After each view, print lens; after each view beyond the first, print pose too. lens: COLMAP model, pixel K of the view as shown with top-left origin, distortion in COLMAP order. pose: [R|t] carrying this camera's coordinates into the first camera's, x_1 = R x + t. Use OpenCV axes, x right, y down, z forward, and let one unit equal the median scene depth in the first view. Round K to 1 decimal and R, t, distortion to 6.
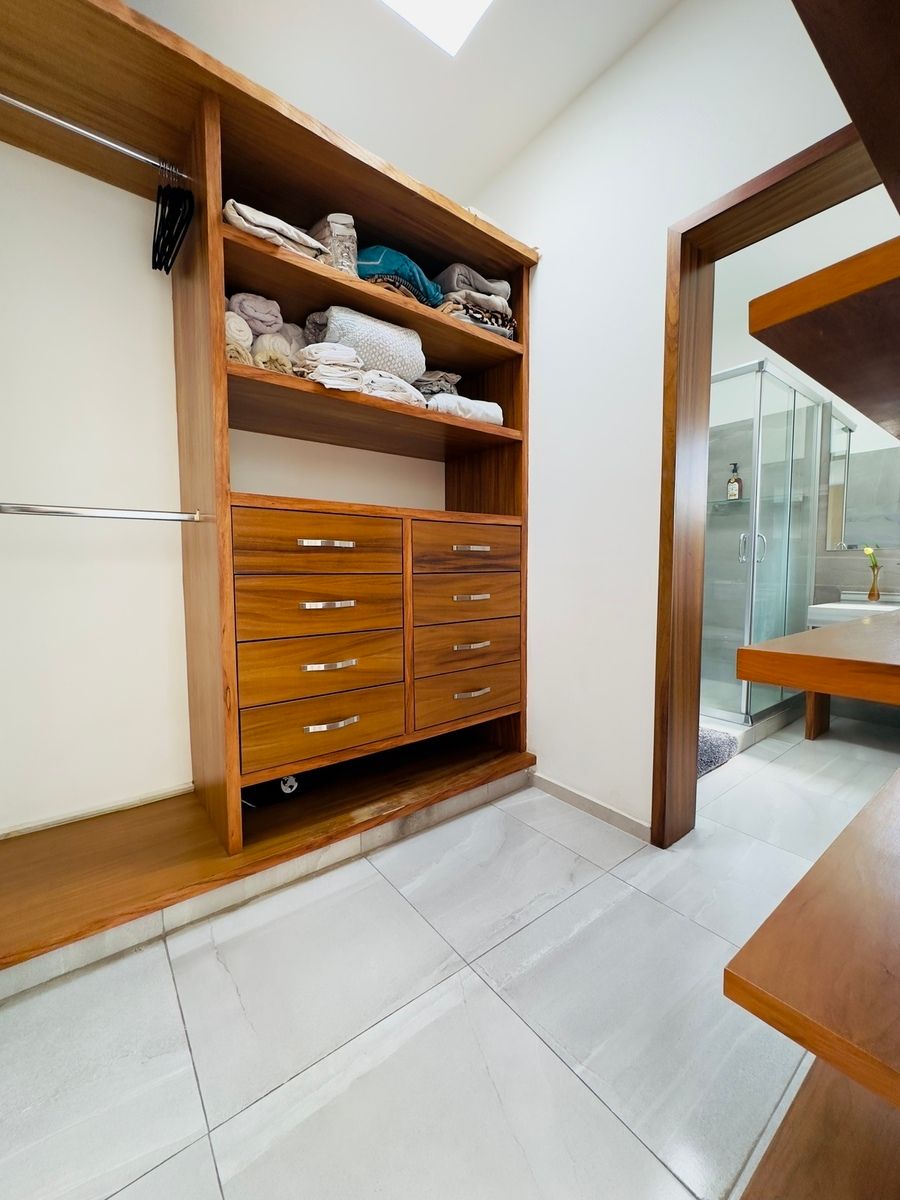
lens RADIAL K [[479.1, 0, 448.8], [0, 479.1, 603.0], [0, 0, 1]] dist [-0.004154, 0.000730]
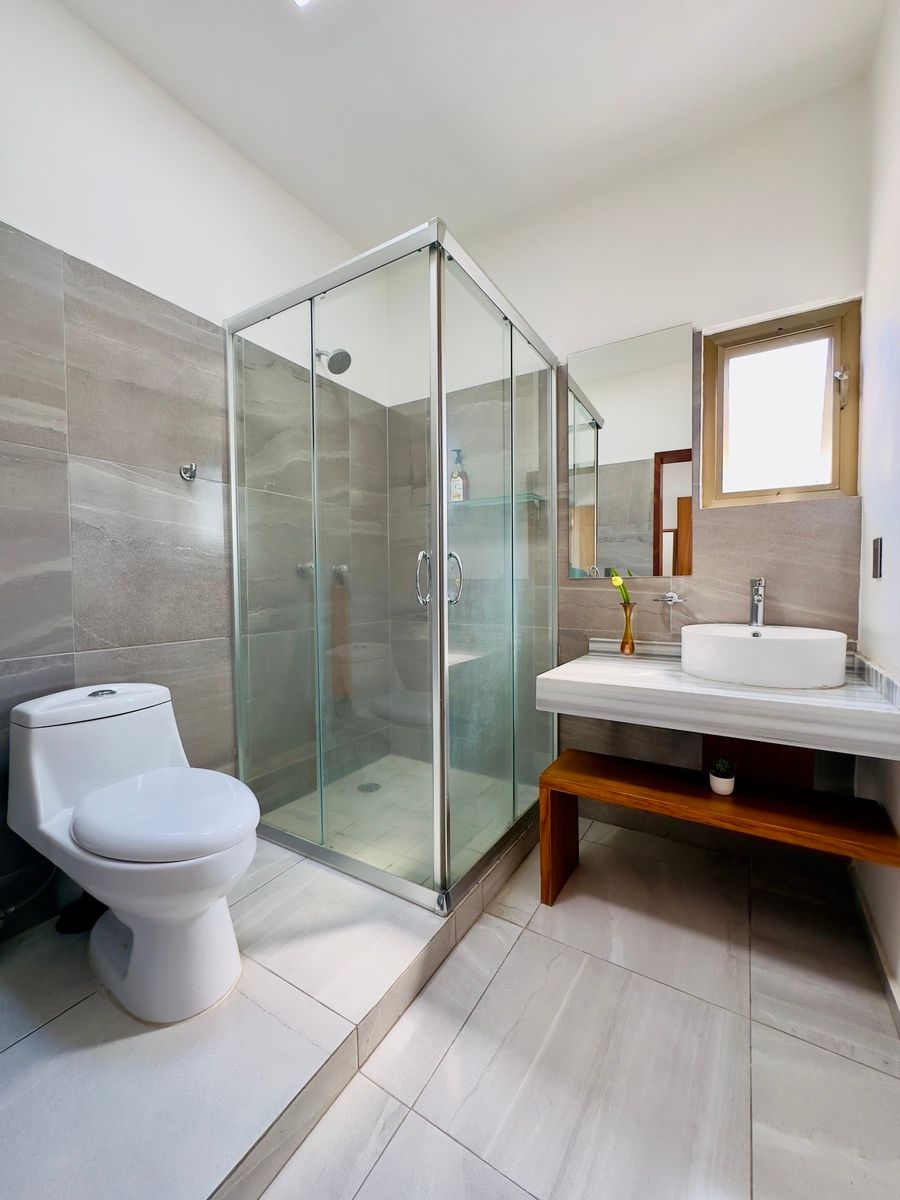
lens RADIAL K [[479.1, 0, 447.8], [0, 479.1, 596.7], [0, 0, 1]] dist [-0.004154, 0.000730]
pose [[0.937155, -0.008474, 0.348810, 0.391668], [0.023781, 0.998932, -0.039625, -0.062101], [-0.348102, 0.045429, 0.936355, 0.424314]]
